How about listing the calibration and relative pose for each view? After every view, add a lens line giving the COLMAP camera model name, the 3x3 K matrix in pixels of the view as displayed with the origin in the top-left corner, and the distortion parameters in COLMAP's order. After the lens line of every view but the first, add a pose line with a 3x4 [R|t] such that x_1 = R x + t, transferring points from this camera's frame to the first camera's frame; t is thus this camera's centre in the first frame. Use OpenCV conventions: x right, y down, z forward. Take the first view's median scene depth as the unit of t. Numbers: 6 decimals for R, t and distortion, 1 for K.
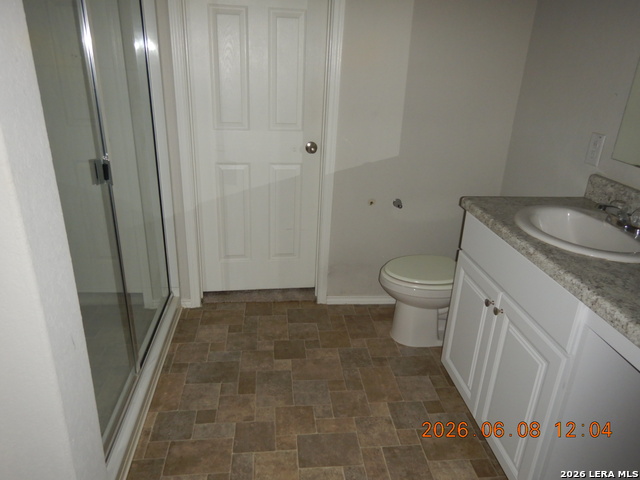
lens RADIAL K [[456.1, 0, 320.8], [0, 456.1, 240.9], [0, 0, 1]] dist [0.020608, 0.002392]
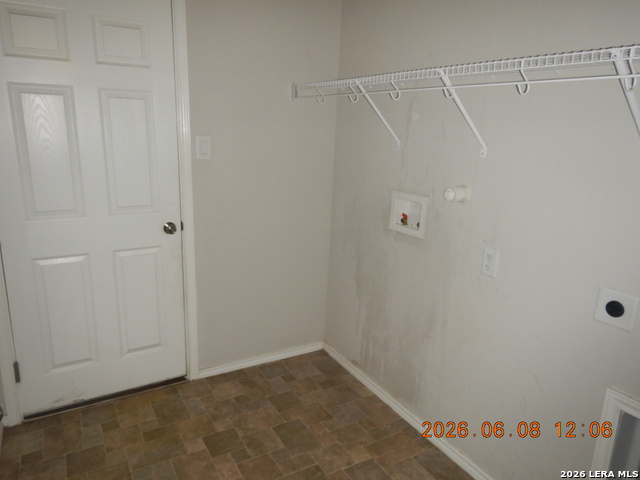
lens RADIAL K [[456.1, 0, 321.5], [0, 456.1, 240.2], [0, 0, 1]] dist [0.020608, 0.002392]
pose [[0.406869, 0.191149, -0.893263, 0.794210], [-0.360479, 0.932100, 0.035266, -0.258890], [0.839352, 0.307654, 0.448148, 0.644334]]
